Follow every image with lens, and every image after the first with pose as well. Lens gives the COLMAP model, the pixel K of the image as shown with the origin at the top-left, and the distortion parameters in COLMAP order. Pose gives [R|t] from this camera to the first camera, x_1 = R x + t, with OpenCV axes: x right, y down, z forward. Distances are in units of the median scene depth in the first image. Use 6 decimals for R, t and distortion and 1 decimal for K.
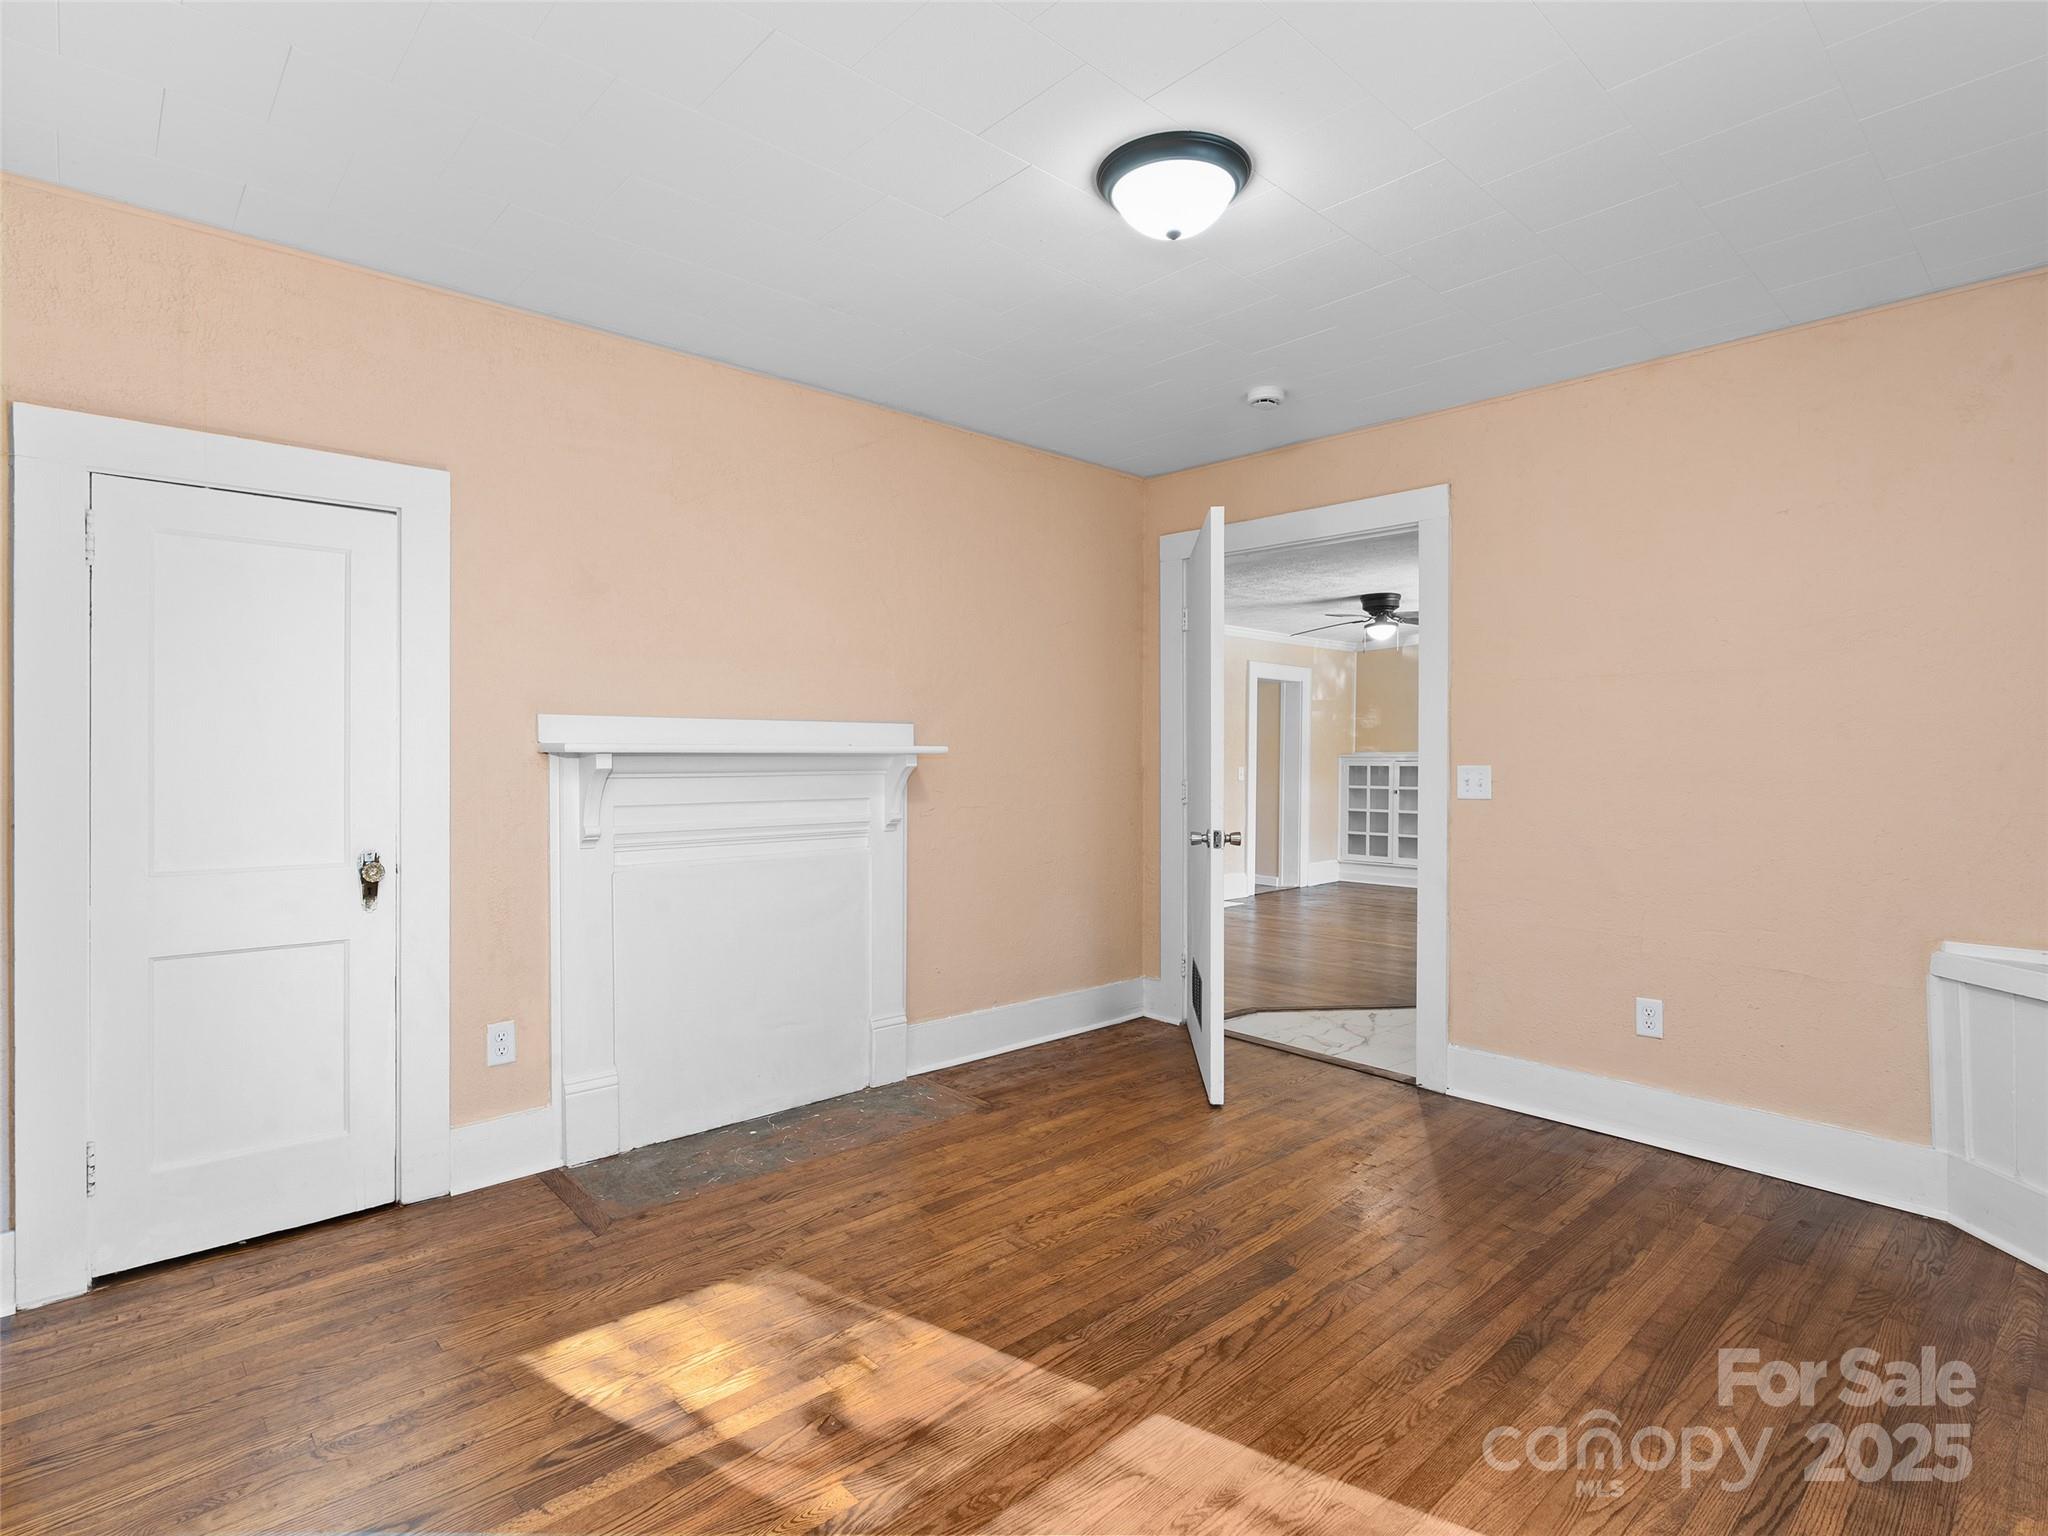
lens RADIAL K [[1040.8, 0, 1023.0], [0, 1040.8, 768.1], [0, 0, 1]] dist [-0.001447, 0.001503]
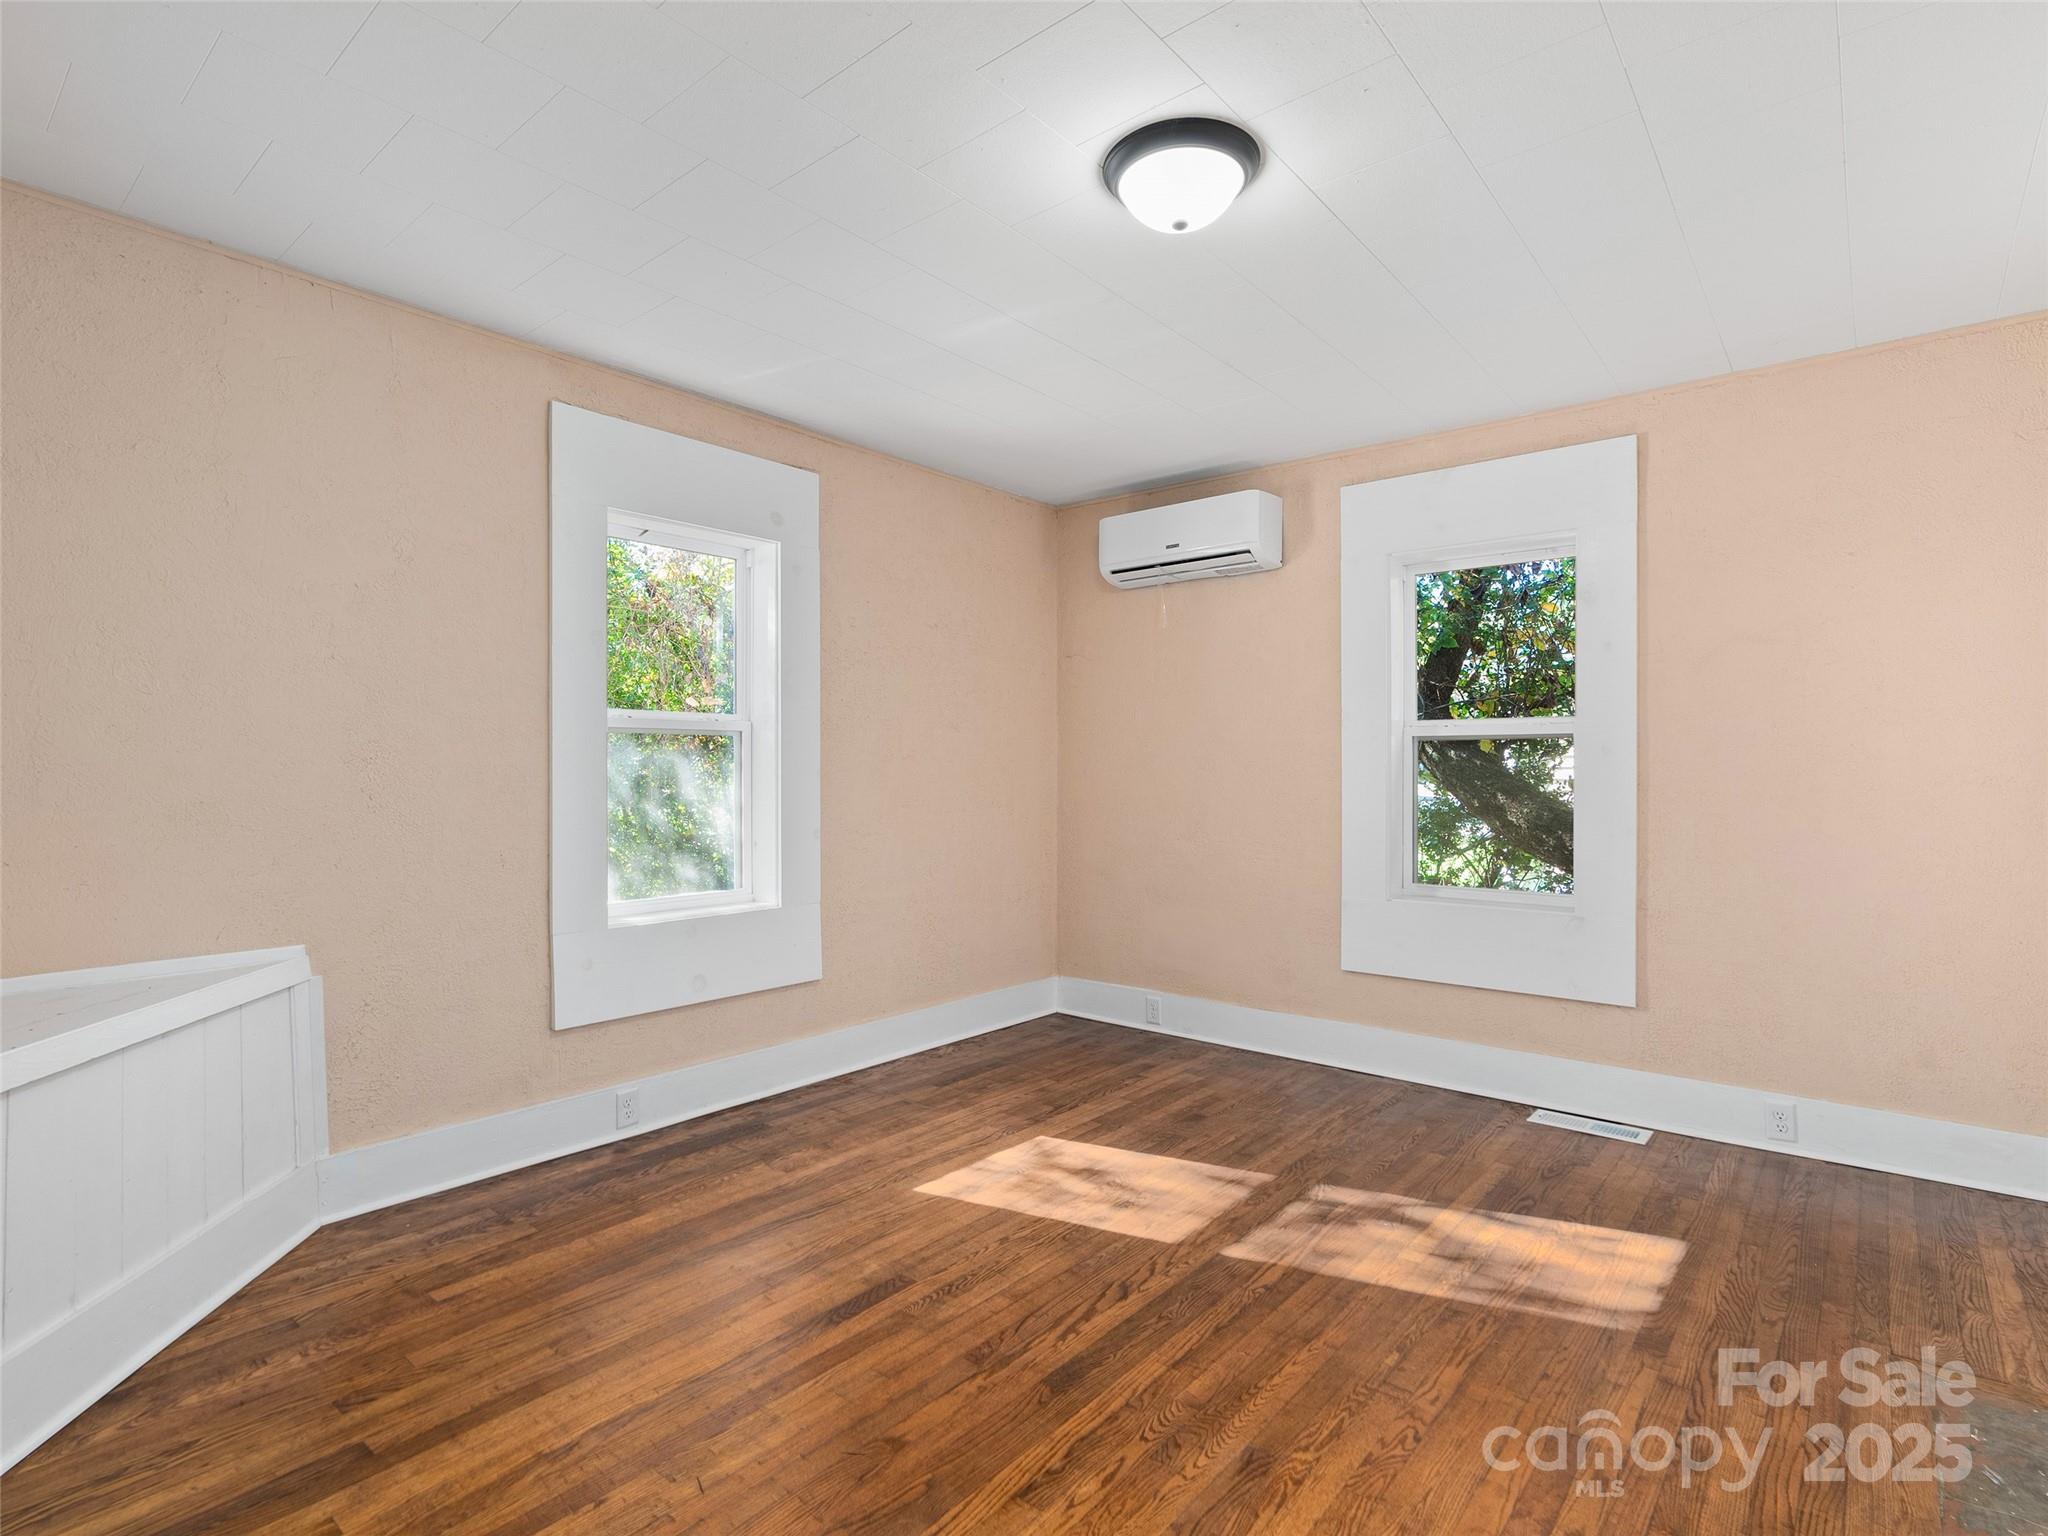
lens RADIAL K [[1040.8, 0, 1023.7], [0, 1040.8, 768.4], [0, 0, 1]] dist [-0.001447, 0.001503]
pose [[-0.991444, -0.003759, -0.130482, 0.371887], [-0.004262, 0.999985, 0.003579, -0.002810], [0.130467, 0.004105, -0.991444, 1.740886]]
